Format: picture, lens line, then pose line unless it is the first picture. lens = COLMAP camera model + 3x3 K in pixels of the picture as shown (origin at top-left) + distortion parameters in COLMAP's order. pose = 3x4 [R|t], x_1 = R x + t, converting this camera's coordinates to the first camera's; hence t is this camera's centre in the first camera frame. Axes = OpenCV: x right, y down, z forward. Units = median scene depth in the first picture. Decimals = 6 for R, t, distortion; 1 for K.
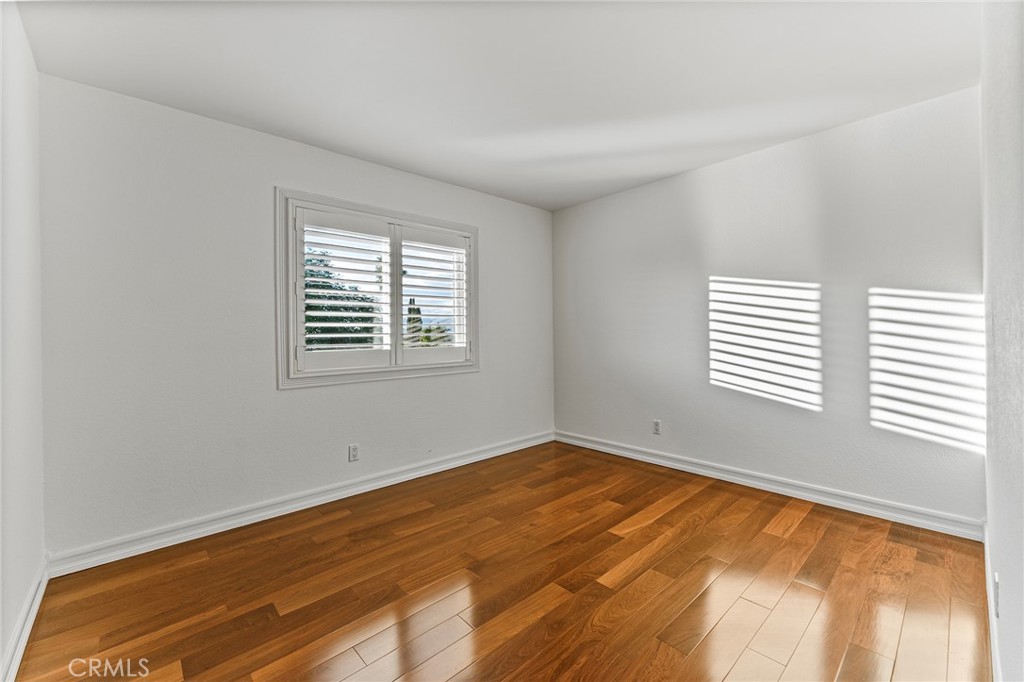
lens RADIAL K [[418.7, 0, 516.0], [0, 418.7, 340.3], [0, 0, 1]] dist [0.000922, 0.000054]
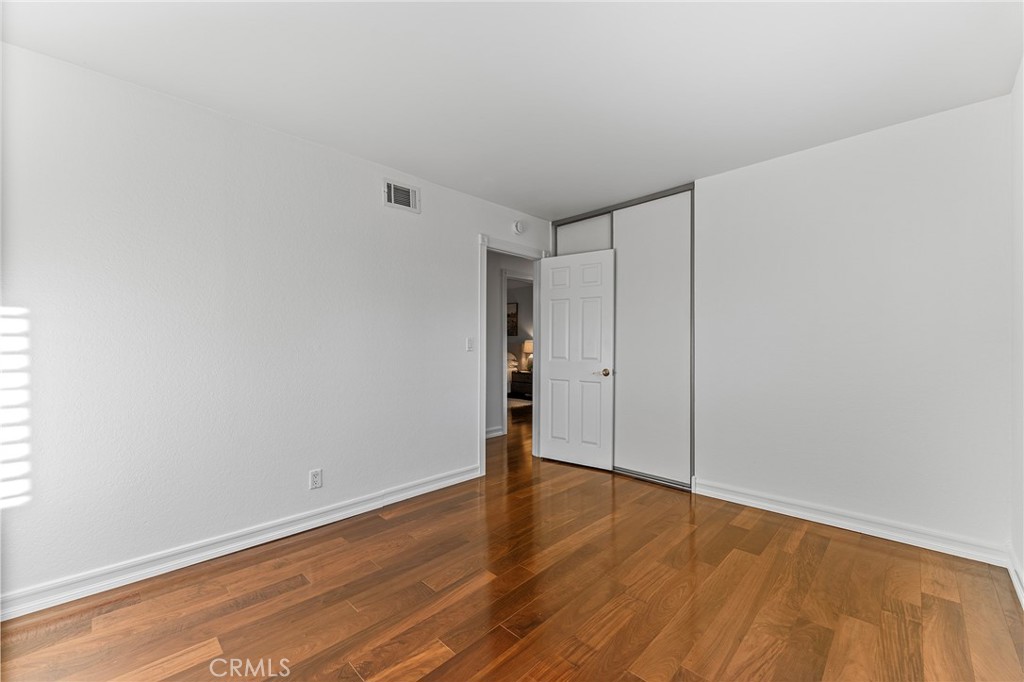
lens RADIAL K [[418.7, 0, 516.0], [0, 418.7, 340.3], [0, 0, 1]] dist [0.000922, 0.000054]
pose [[-0.998202, 0.015429, -0.057925, 0.159799], [0.015781, 0.999860, -0.005624, -0.021967], [0.057830, -0.006528, -0.998305, 1.691490]]
